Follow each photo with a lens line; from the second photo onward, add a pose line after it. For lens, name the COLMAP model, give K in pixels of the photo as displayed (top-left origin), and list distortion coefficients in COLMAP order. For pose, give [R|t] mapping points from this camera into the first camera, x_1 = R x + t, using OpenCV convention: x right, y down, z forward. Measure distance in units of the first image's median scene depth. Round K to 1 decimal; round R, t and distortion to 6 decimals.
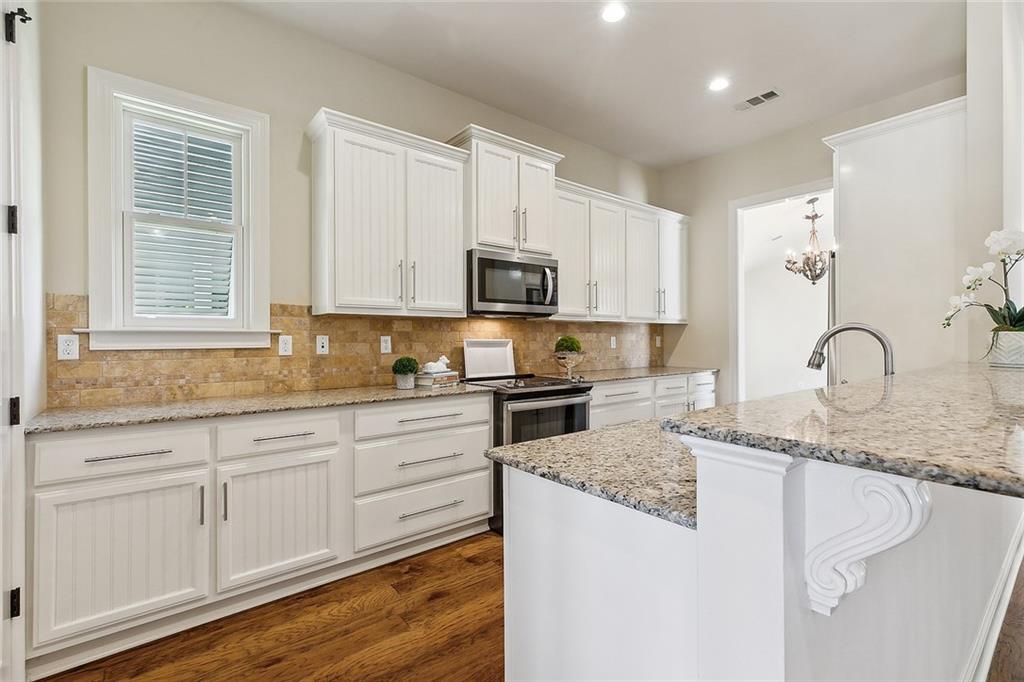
lens RADIAL K [[474.3, 0, 534.8], [0, 474.3, 337.9], [0, 0, 1]] dist [0.009075, 0.000354]
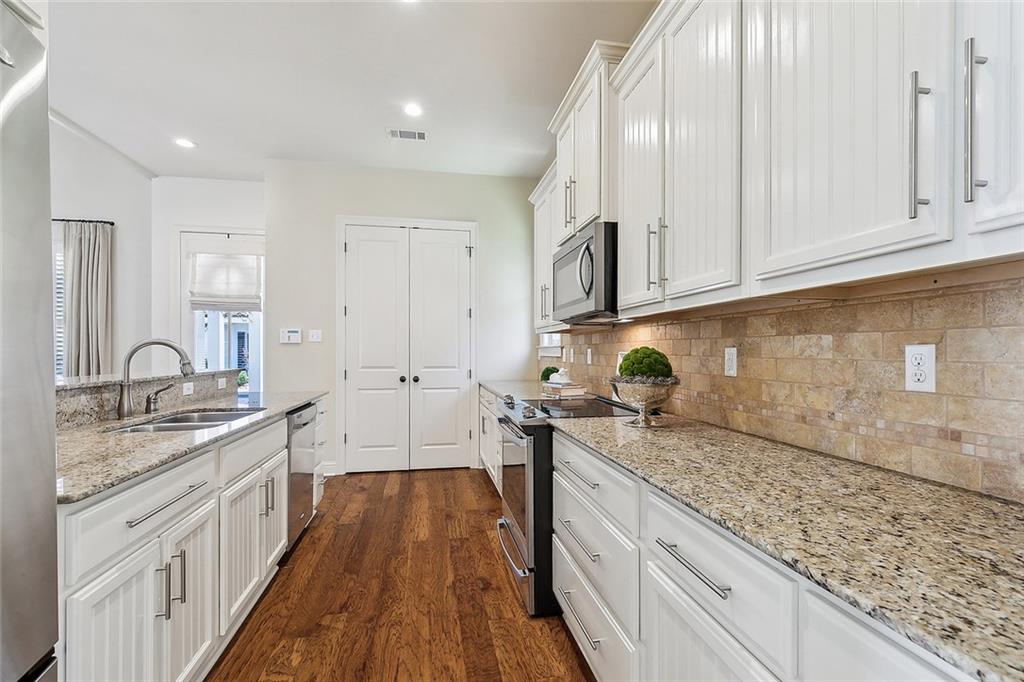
lens RADIAL K [[474.3, 0, 513.3], [0, 474.3, 361.9], [0, 0, 1]] dist [0.009075, 0.000354]
pose [[-0.502637, 0.023415, -0.864180, 0.678336], [0.001520, 0.999656, 0.026202, -0.000727], [0.864496, 0.011857, -0.502500, 1.308631]]
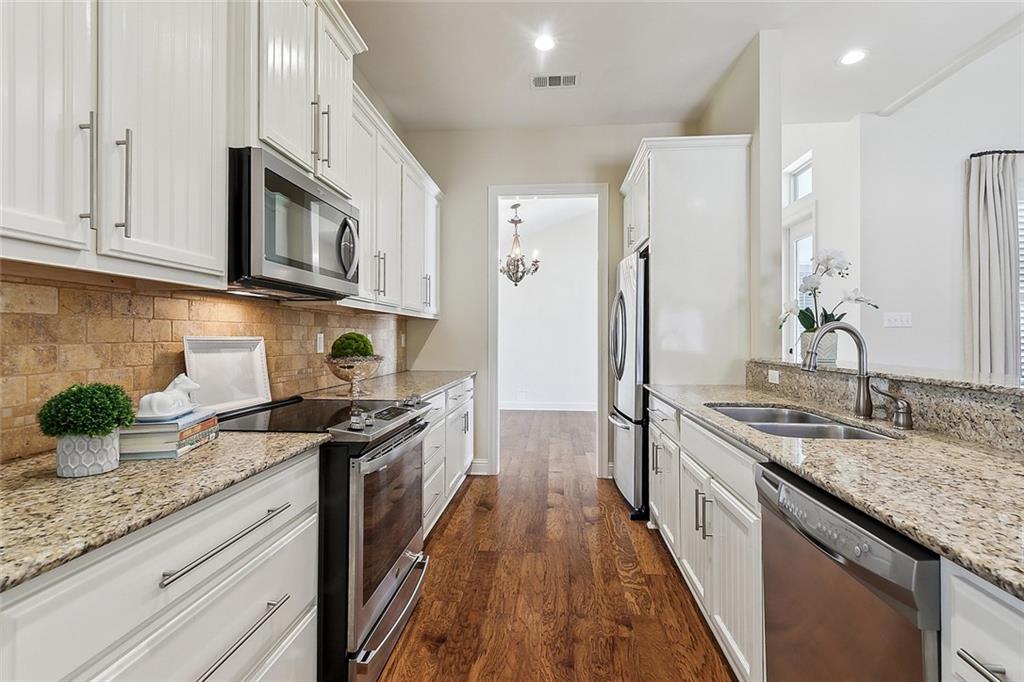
lens RADIAL K [[474.3, 0, 520.3], [0, 474.3, 334.8], [0, 0, 1]] dist [0.009075, 0.000354]
pose [[0.704228, 0.008312, 0.709925, -0.261046], [-0.006676, 0.999965, -0.005084, 0.001368], [-0.709942, -0.001159, 0.704259, 0.441034]]
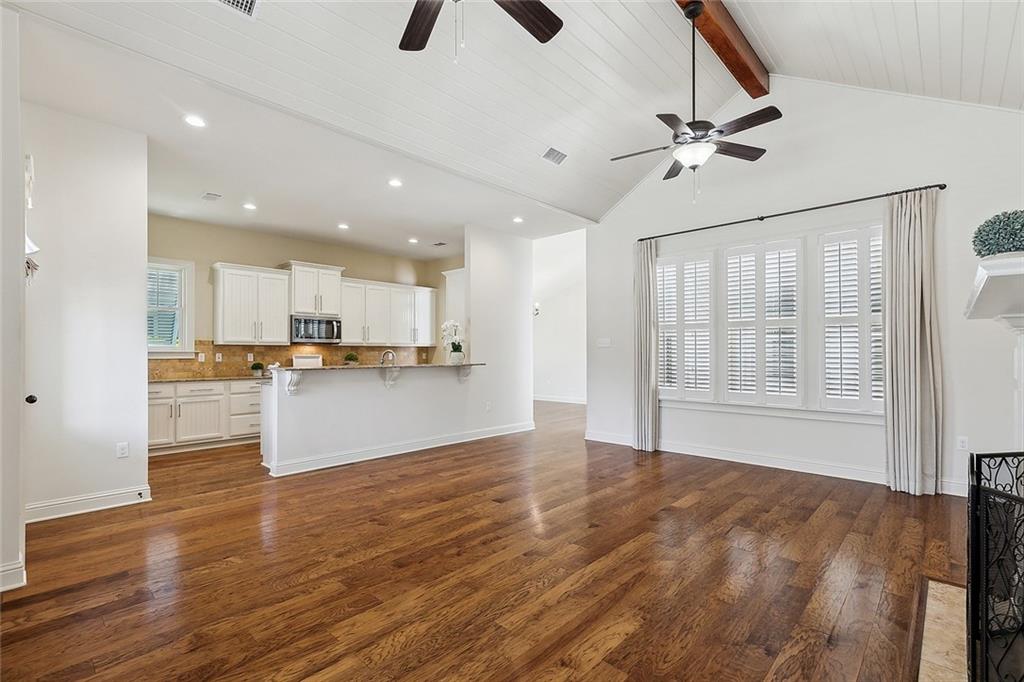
lens RADIAL K [[474.3, 0, 531.0], [0, 474.3, 349.6], [0, 0, 1]] dist [0.009075, 0.000354]
pose [[0.991488, 0.000396, 0.130198, 0.652555], [0.000644, 0.999968, -0.007943, -0.003103], [-0.130197, 0.007959, 0.991456, -1.287894]]
